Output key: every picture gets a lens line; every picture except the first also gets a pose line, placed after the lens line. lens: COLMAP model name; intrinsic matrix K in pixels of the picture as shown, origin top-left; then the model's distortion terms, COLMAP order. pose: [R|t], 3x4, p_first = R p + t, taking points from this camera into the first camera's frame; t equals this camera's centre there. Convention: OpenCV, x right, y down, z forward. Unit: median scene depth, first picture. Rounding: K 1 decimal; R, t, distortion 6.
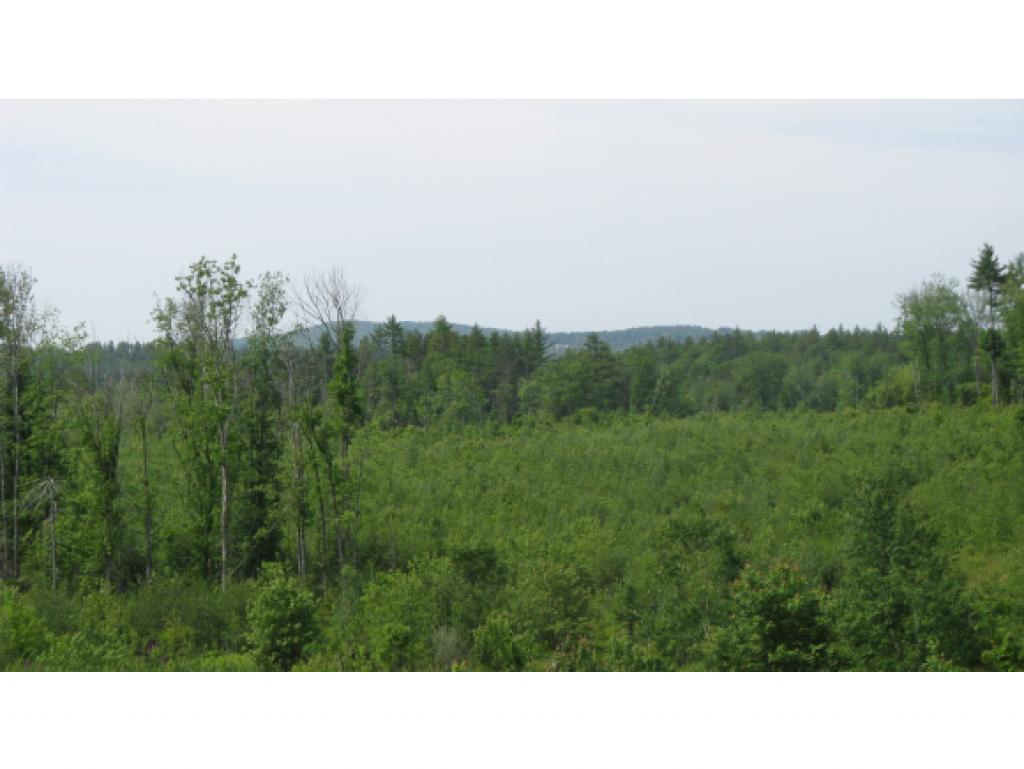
lens RADIAL K [[2698.3, 0, 517.7], [0, 2698.3, 380.9], [0, 0, 1]] dist [0.277067, 0.000000]
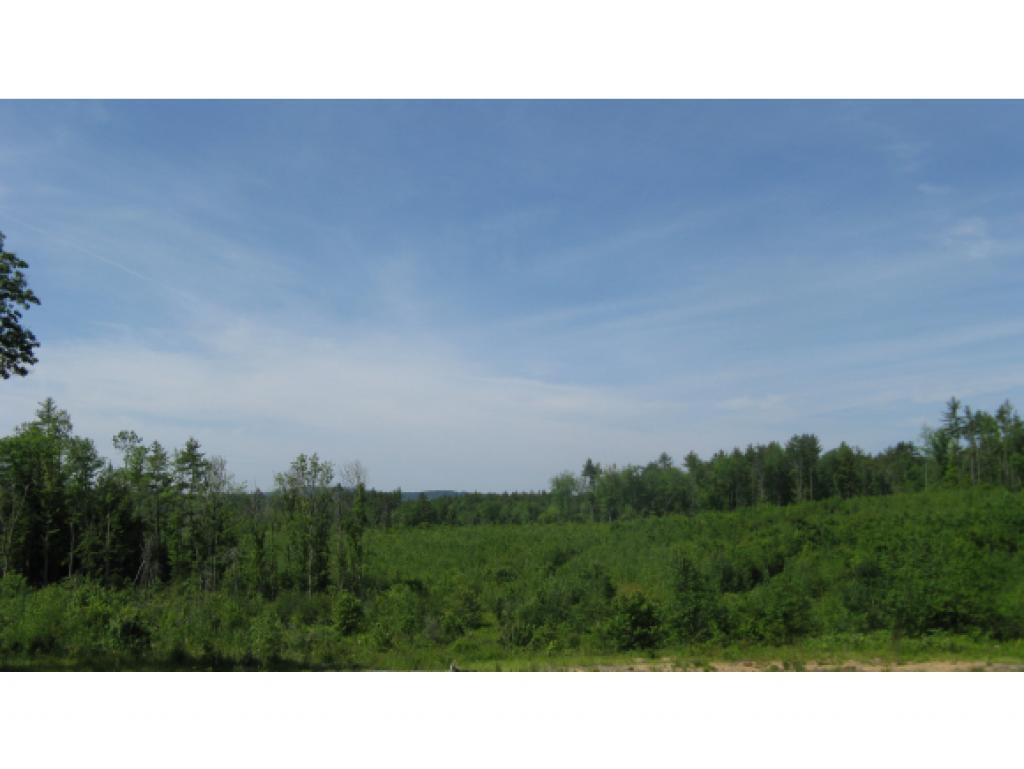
lens RADIAL K [[1090.3, 0, 509.5], [0, 1090.3, 383.7], [0, 0, 1]] dist [-0.109433, 0.000000]
pose [[0.993727, 0.026107, 0.108743, -0.040214], [-0.013183, 0.992937, -0.117905, 0.002469], [-0.111054, 0.115732, 0.987053, 0.045940]]
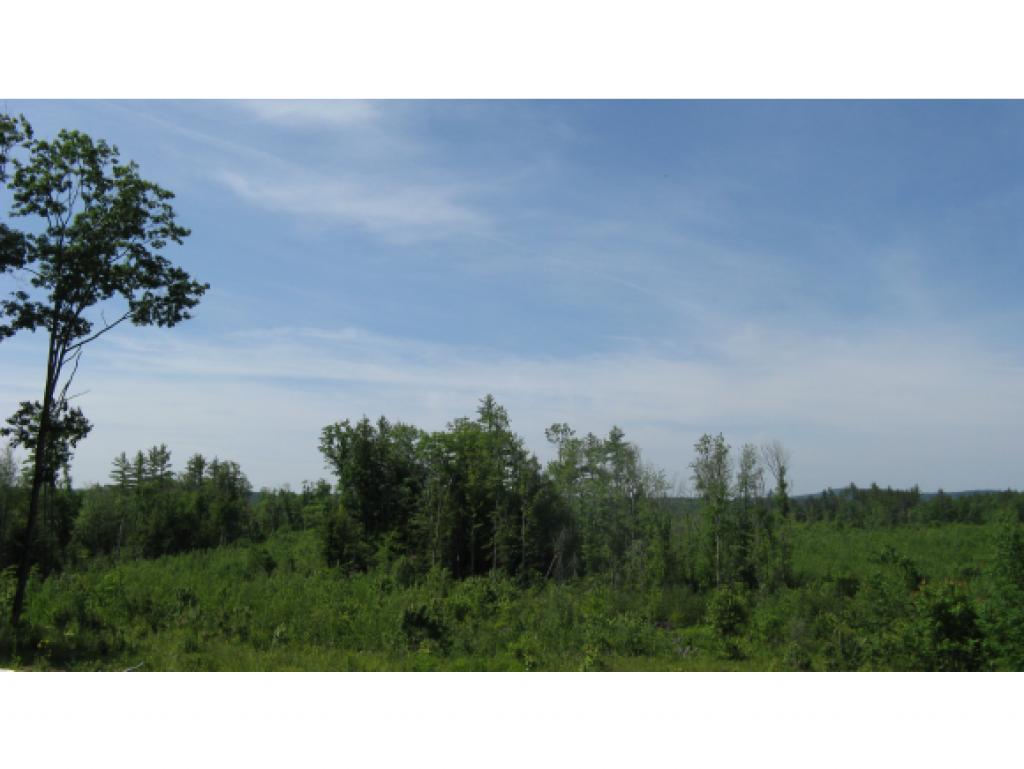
lens RADIAL K [[1090.3, 0, 516.3], [0, 1090.3, 377.5], [0, 0, 1]] dist [-0.109433, 0.000000]
pose [[0.939595, -0.031048, -0.340877, 0.029785], [-0.010596, 0.992762, -0.119631, 0.011769], [0.342123, 0.116017, 0.932465, 0.148237]]
